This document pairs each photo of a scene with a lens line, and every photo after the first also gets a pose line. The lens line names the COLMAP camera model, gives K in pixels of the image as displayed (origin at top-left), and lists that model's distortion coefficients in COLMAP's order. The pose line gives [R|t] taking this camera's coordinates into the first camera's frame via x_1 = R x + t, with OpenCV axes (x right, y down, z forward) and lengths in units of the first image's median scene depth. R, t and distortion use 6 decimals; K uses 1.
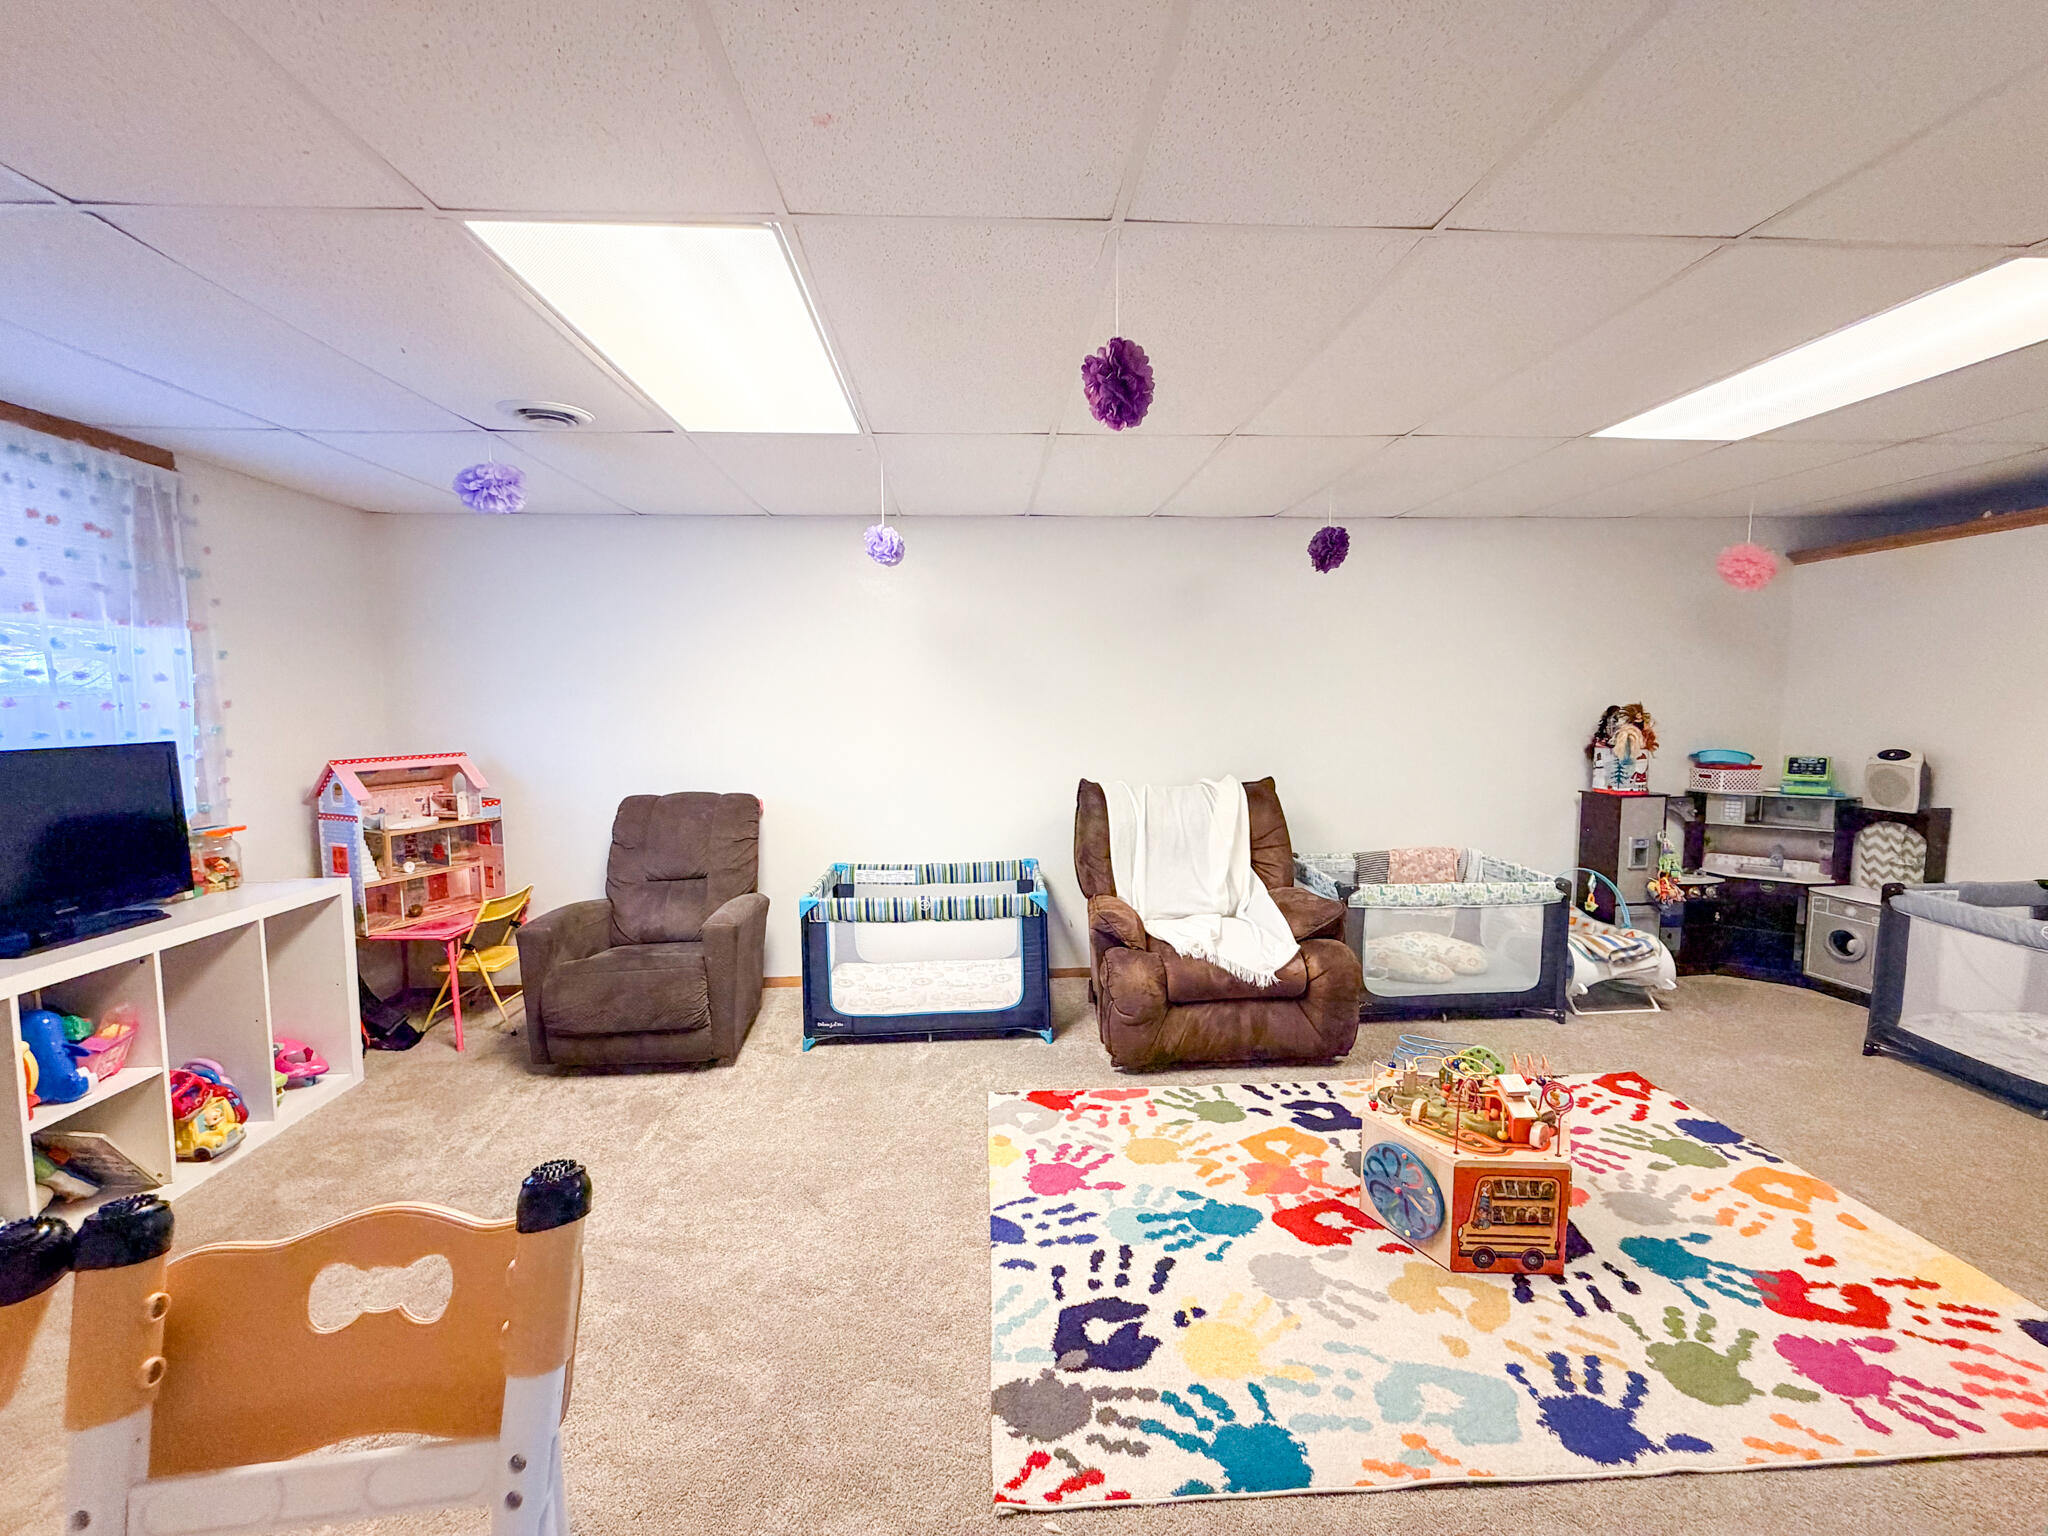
lens RADIAL K [[815.6, 0, 1023.1], [0, 815.6, 765.0], [0, 0, 1]] dist [0.000299, -0.000039]
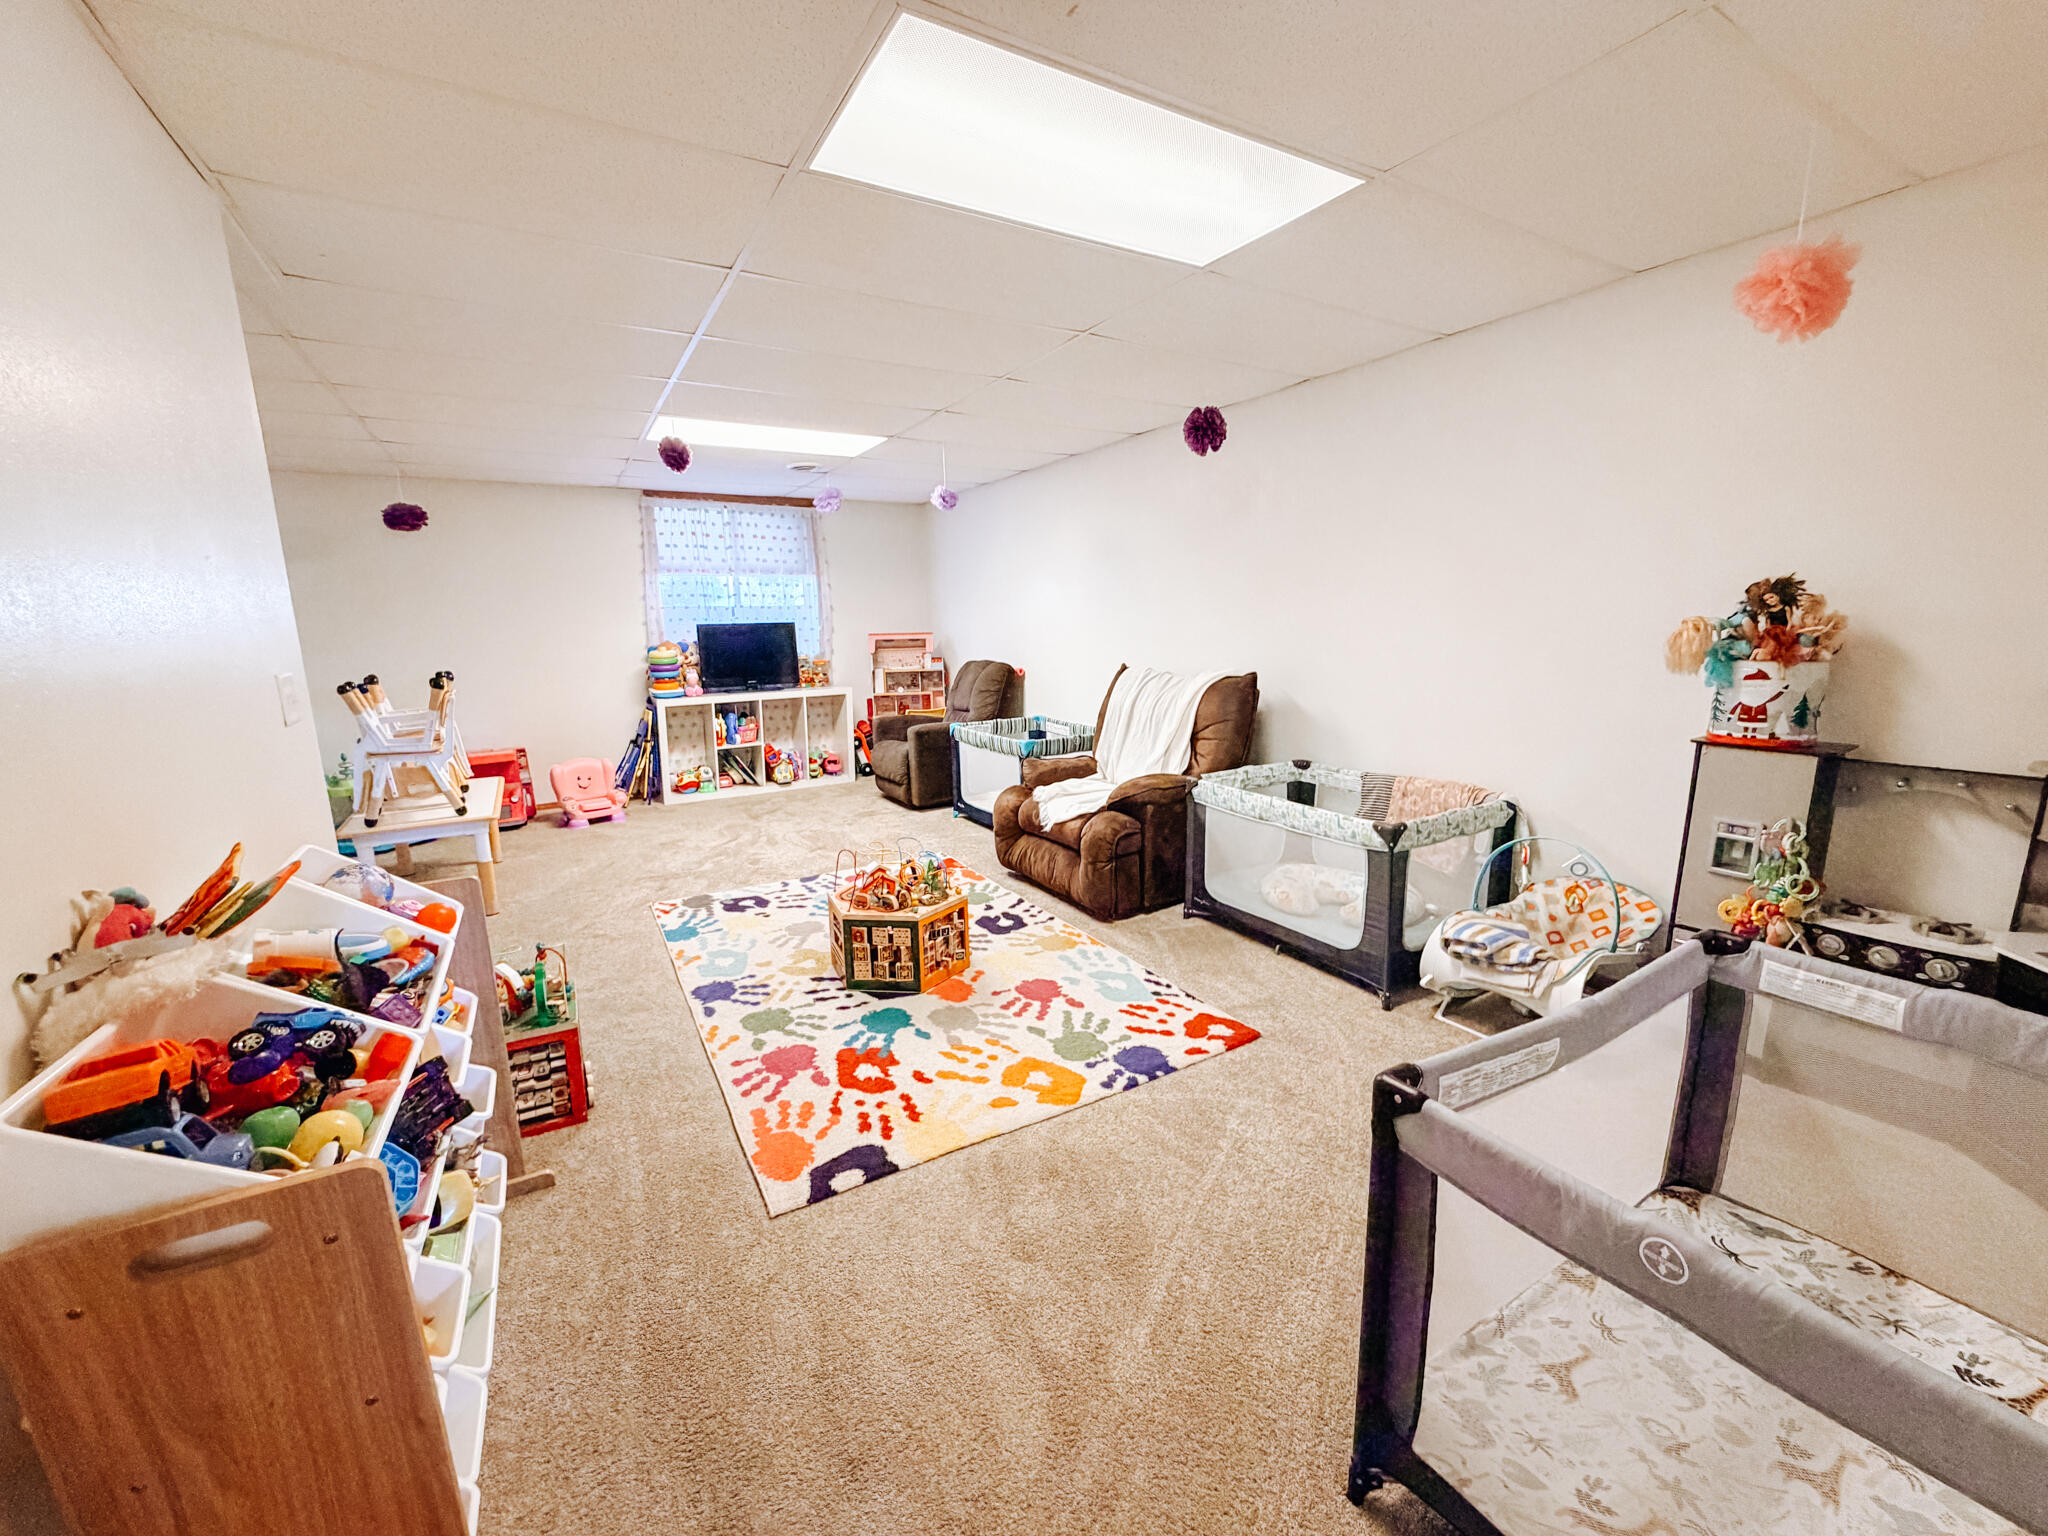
lens RADIAL K [[815.6, 0, 1026.9], [0, 815.6, 771.7], [0, 0, 1]] dist [0.000299, -0.000039]
pose [[0.458886, 0.164642, -0.873107, 1.957738], [-0.054240, 0.986039, 0.157431, -0.014351], [0.886838, -0.024886, 0.461410, 0.595351]]
